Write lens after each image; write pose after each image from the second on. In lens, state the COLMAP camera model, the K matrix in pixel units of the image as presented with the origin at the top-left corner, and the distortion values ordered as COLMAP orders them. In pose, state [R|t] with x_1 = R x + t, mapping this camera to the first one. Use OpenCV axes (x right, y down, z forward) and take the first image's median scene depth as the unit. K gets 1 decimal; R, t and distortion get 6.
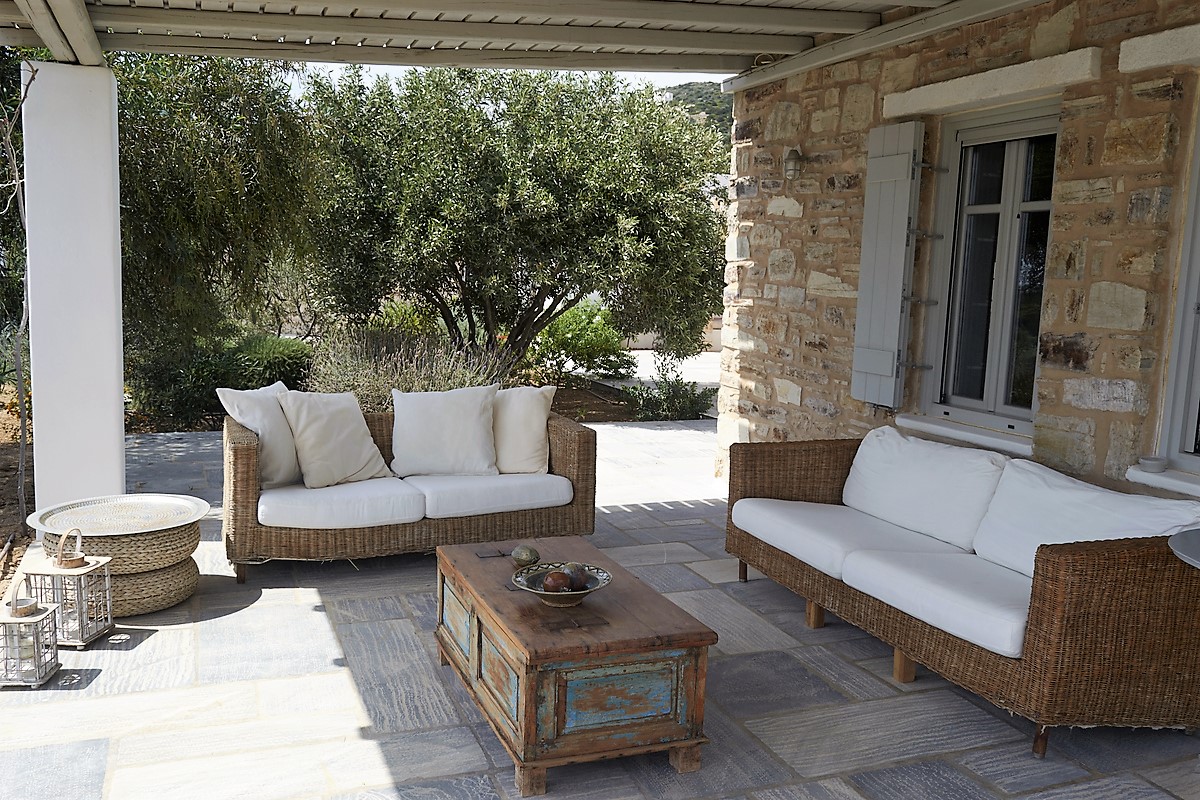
lens RADIAL K [[1026.0, 0, 599.4], [0, 1026.0, 402.2], [0, 0, 1]] dist [0.001586, -0.000411]
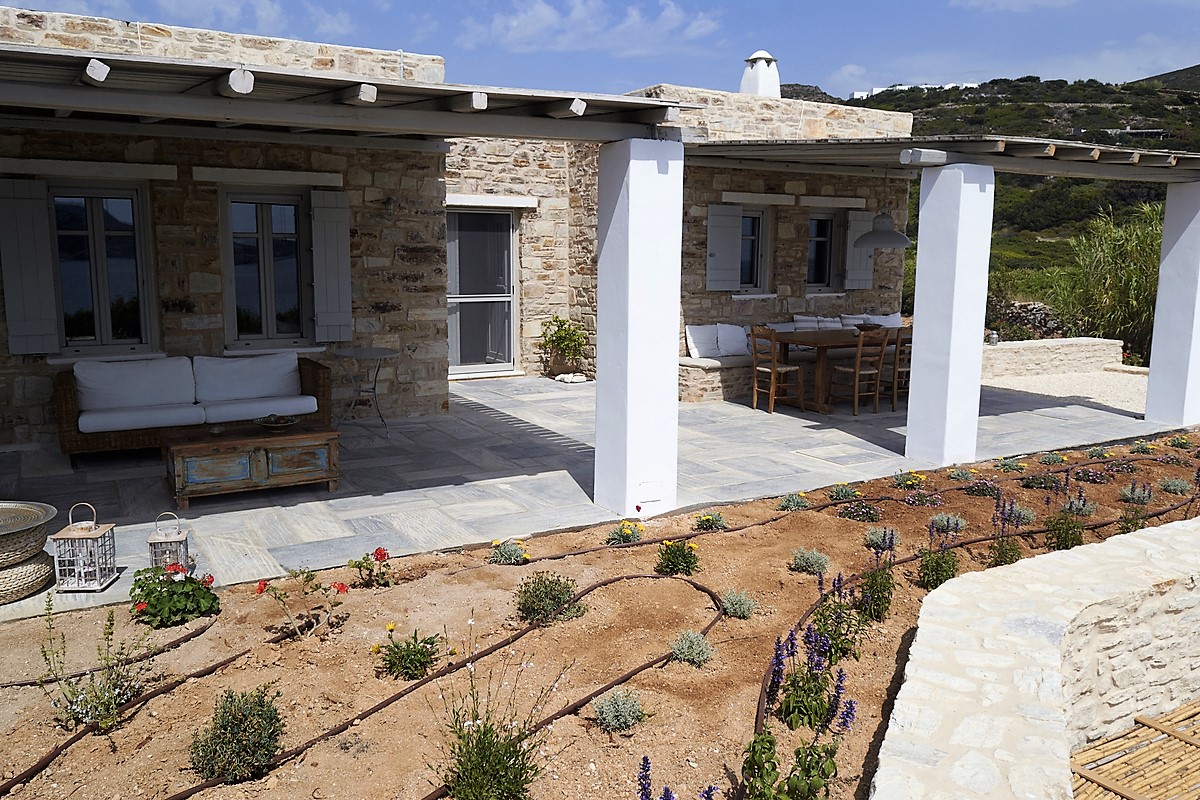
lens RADIAL K [[961.8, 0, 597.4], [0, 961.8, 400.2], [0, 0, 1]] dist [-0.003599, -0.004495]
pose [[-0.166784, -0.189111, 0.967688, -1.738508], [0.112534, 0.971370, 0.209226, -0.186023], [-0.979550, 0.143793, -0.140728, 0.477265]]
